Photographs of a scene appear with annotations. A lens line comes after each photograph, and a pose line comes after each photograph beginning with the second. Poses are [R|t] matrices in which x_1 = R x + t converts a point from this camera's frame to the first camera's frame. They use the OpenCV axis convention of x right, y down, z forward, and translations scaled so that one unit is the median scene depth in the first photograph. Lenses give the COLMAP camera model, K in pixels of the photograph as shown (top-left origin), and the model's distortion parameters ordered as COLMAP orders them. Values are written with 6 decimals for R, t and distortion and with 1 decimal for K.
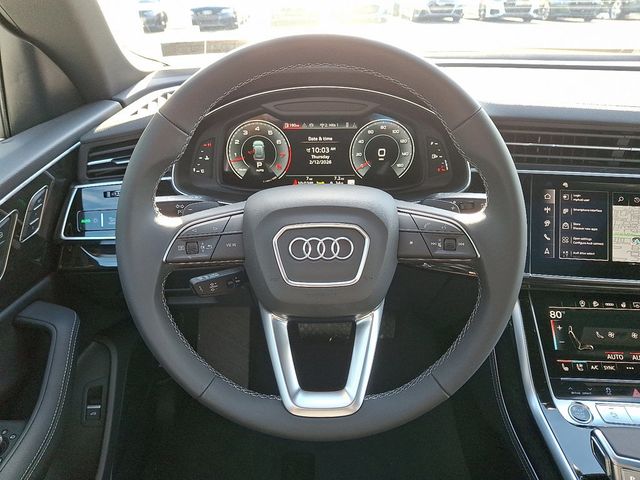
lens RADIAL K [[498.3, 0, 320.7], [0, 498.3, 249.0], [0, 0, 1]] dist [0.091780, -0.171935]
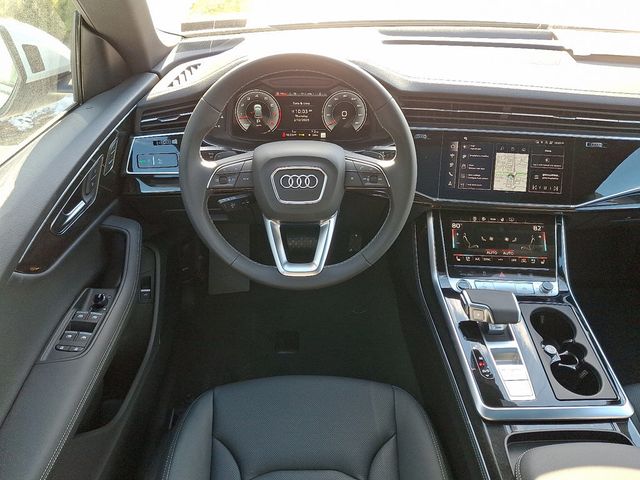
lens RADIAL K [[498.3, 0, 320.7], [0, 498.3, 249.0], [0, 0, 1]] dist [0.091780, -0.171935]
pose [[0.999789, 0.001574, 0.020496, 0.028238], [-0.004293, 0.991067, 0.133292, 0.000138], [-0.020103, -0.133352, 0.990865, -0.515741]]
